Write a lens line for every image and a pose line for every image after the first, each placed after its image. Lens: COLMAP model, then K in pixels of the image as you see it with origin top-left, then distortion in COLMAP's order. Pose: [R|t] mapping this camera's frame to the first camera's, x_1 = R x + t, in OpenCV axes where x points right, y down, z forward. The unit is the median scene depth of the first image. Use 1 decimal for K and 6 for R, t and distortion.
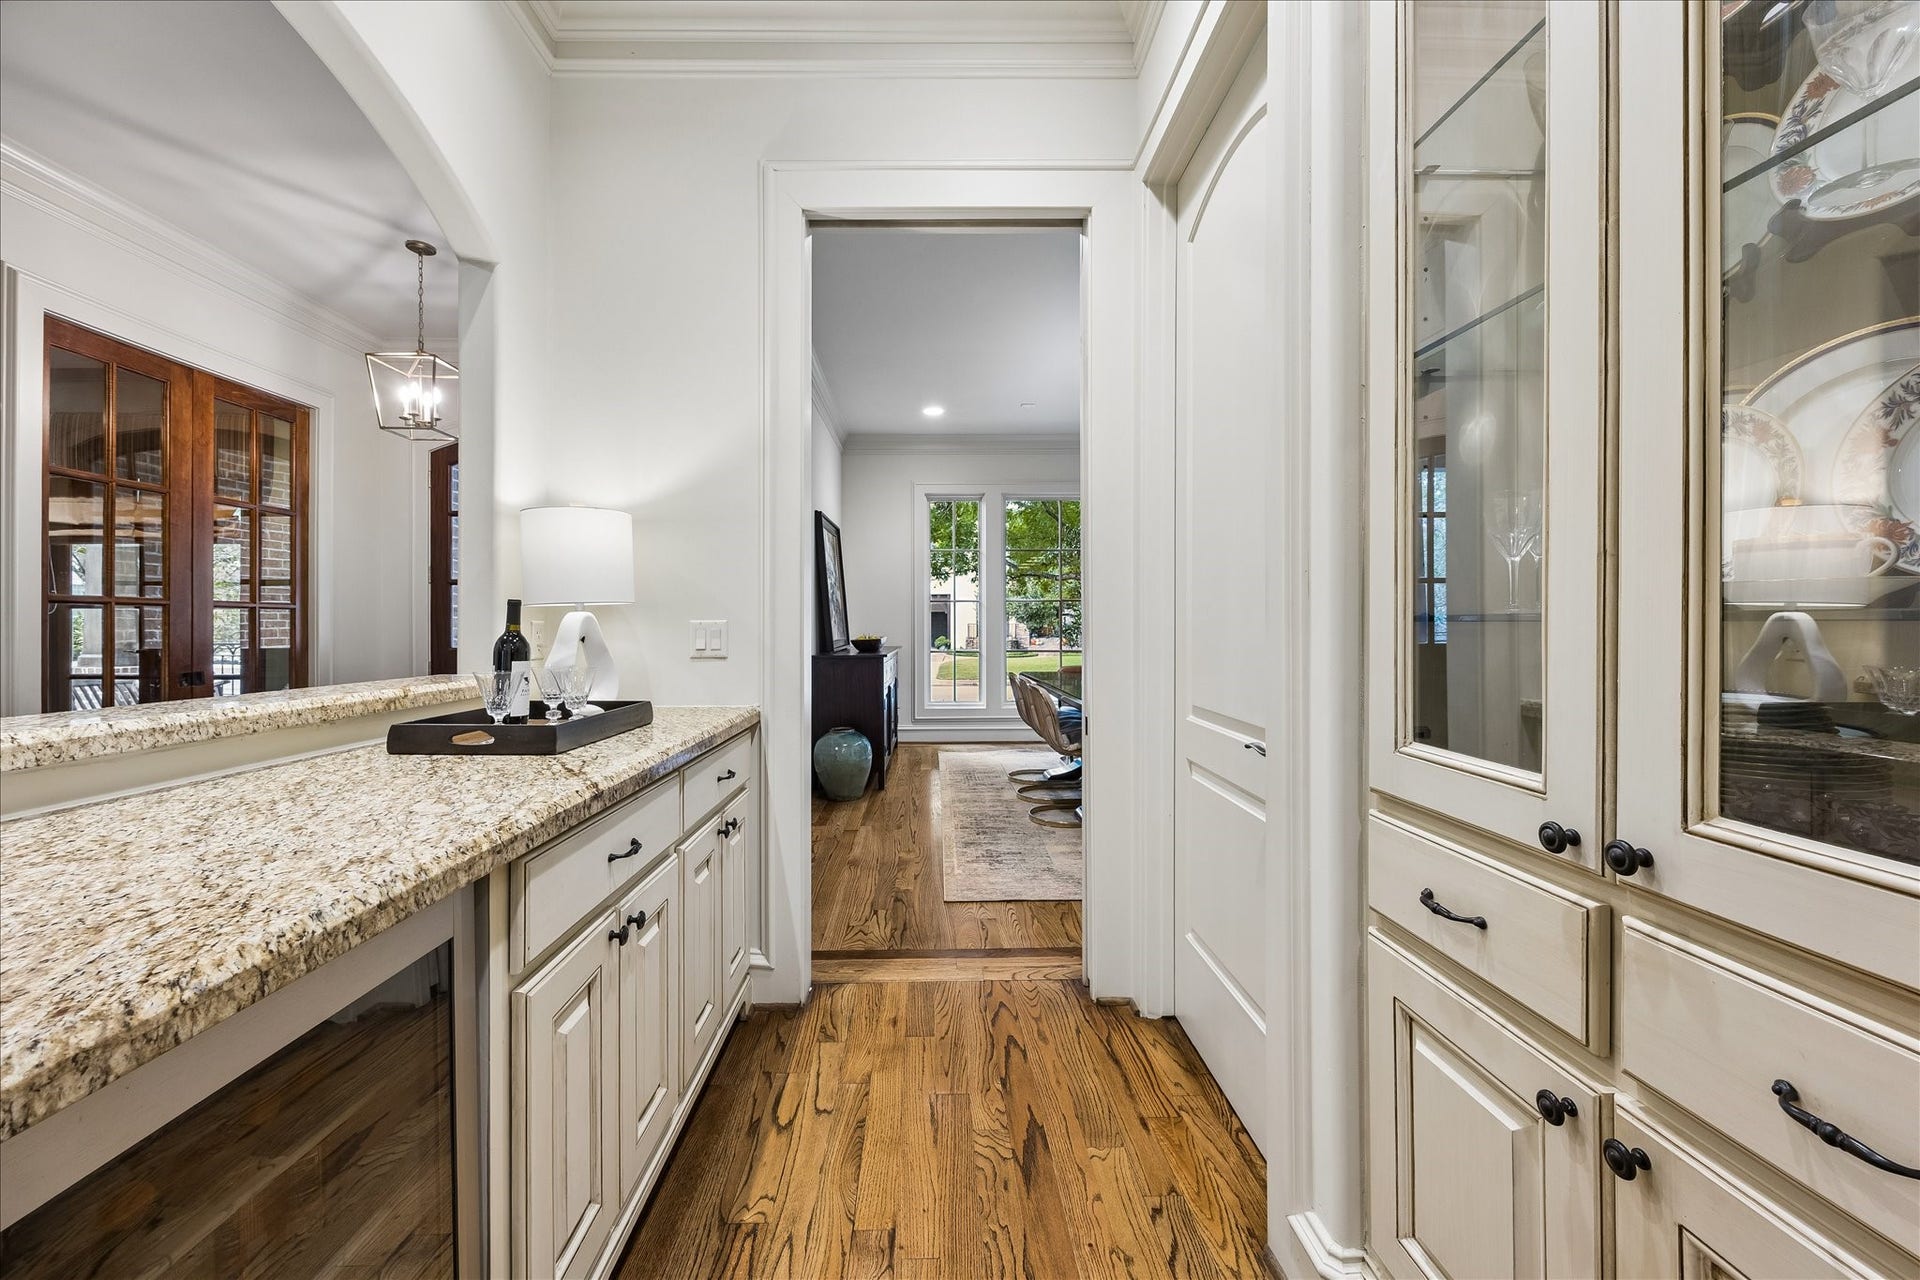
lens RADIAL K [[741.4, 0, 951.7], [0, 741.4, 629.3], [0, 0, 1]] dist [-0.002860, -0.000195]
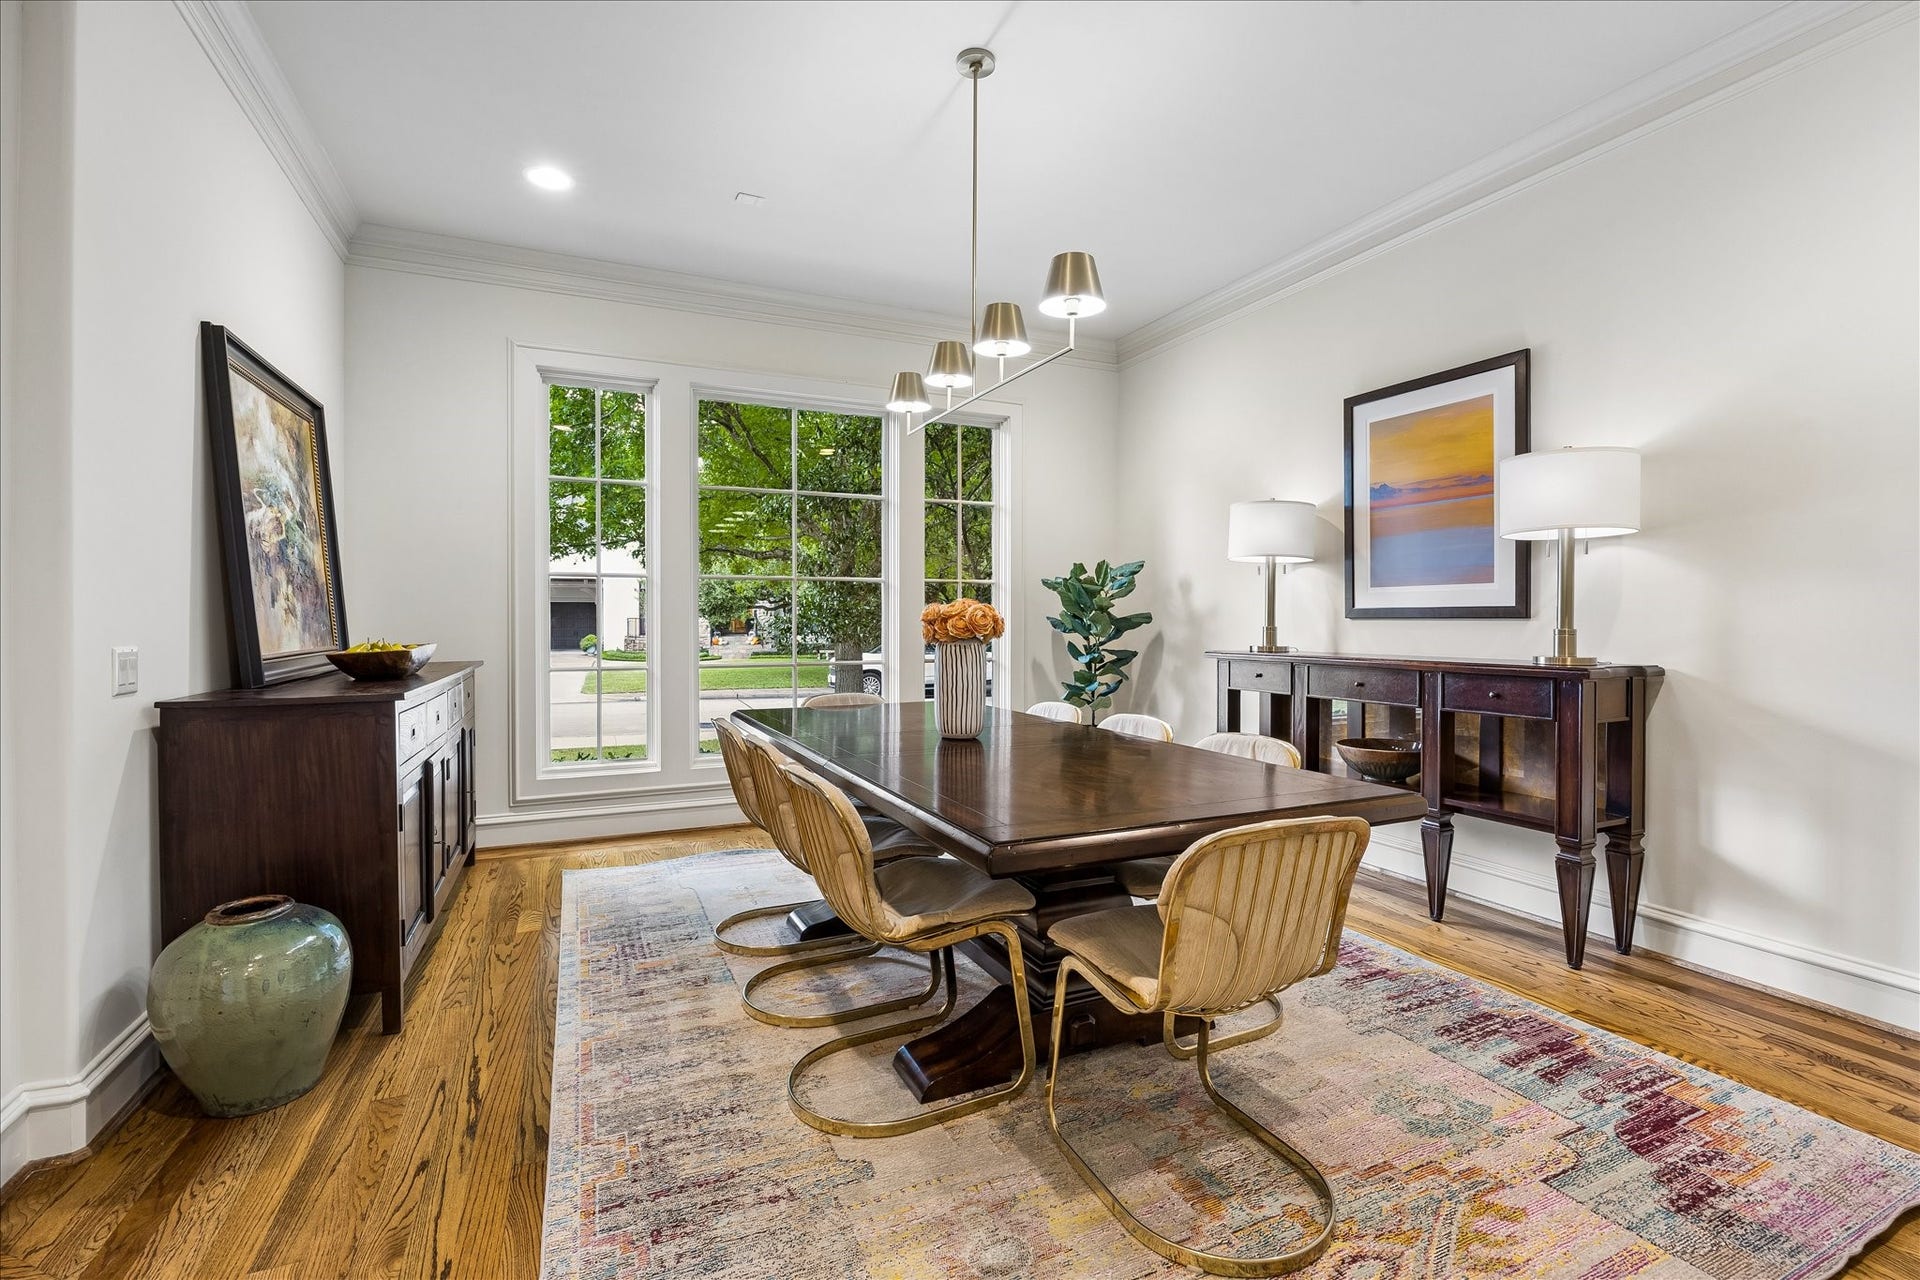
lens RADIAL K [[843.6, 0, 974.8], [0, 843.6, 637.8], [0, 0, 1]] dist [-0.019970, -0.001180]
pose [[0.915447, -0.002053, 0.402434, 0.008627], [-0.003920, 0.999894, 0.014020, -0.001779], [-0.402420, -0.014412, 0.915342, 0.340390]]
